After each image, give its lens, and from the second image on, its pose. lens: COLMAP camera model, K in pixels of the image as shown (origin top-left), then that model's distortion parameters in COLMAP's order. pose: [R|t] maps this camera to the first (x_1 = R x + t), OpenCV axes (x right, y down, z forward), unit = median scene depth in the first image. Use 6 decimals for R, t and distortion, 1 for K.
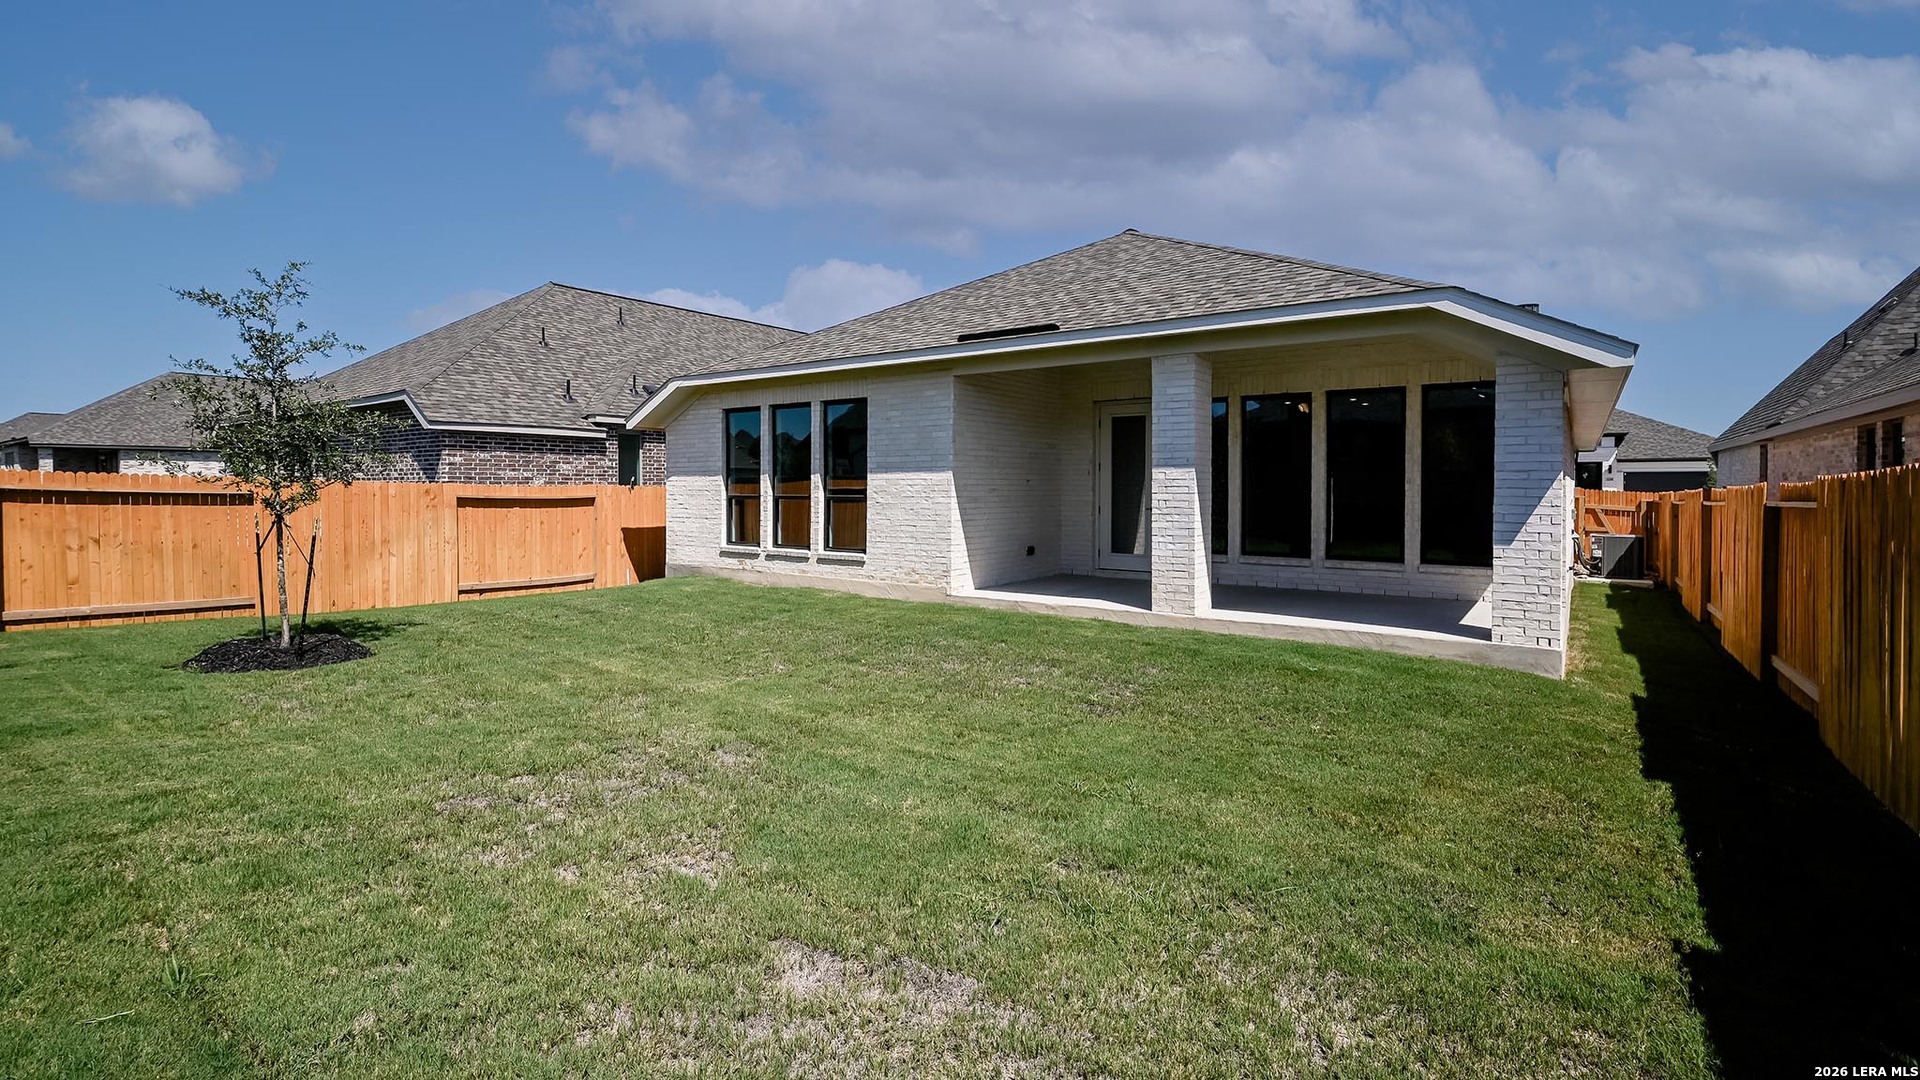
lens RADIAL K [[853.8, 0, 955.4], [0, 853.8, 483.4], [0, 0, 1]] dist [-0.000764, -0.000166]
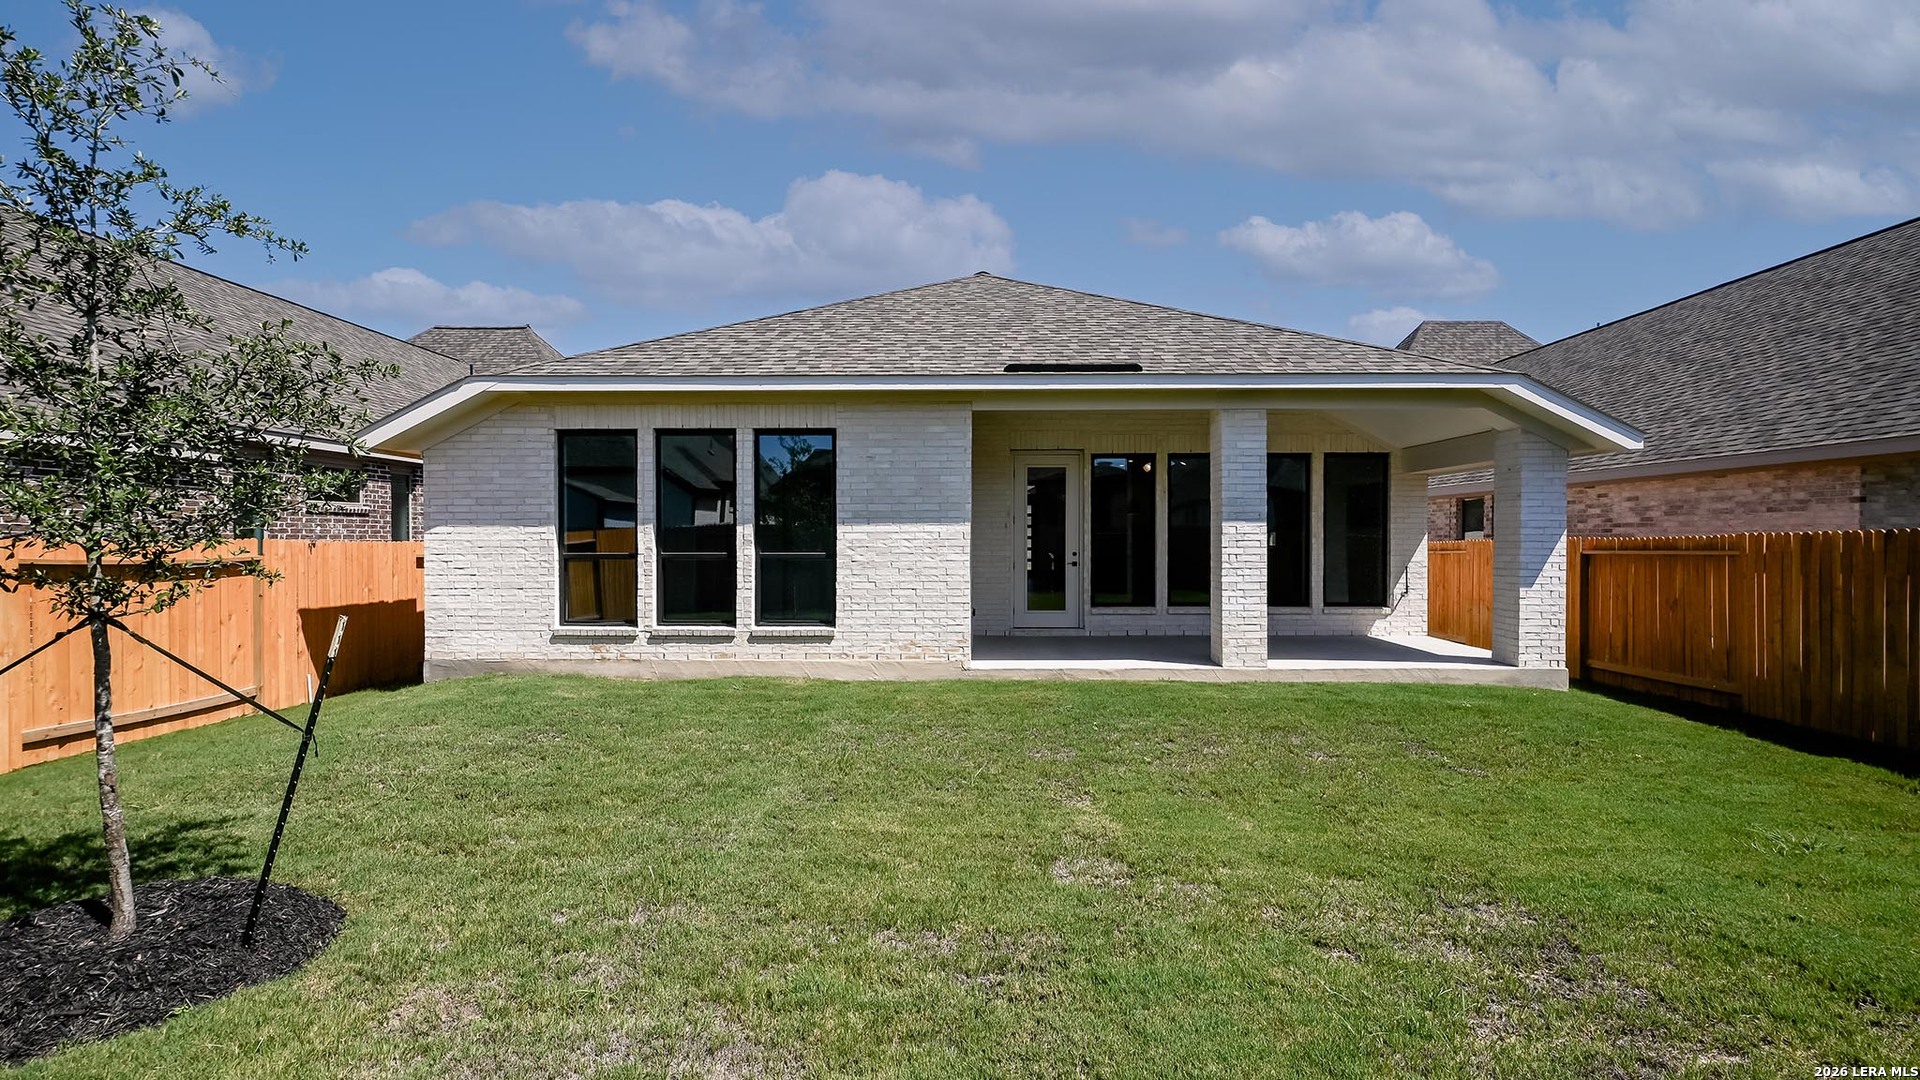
lens RADIAL K [[852.3, 0, 960.0], [0, 852.3, 540.0], [0, 0, 1]] dist [-0.001011, -0.000194]
pose [[0.821949, -0.001923, 0.569558, -0.447839], [-0.000446, 0.999992, 0.004021, -0.000686], [-0.569561, -0.003559, 0.821941, 0.279983]]
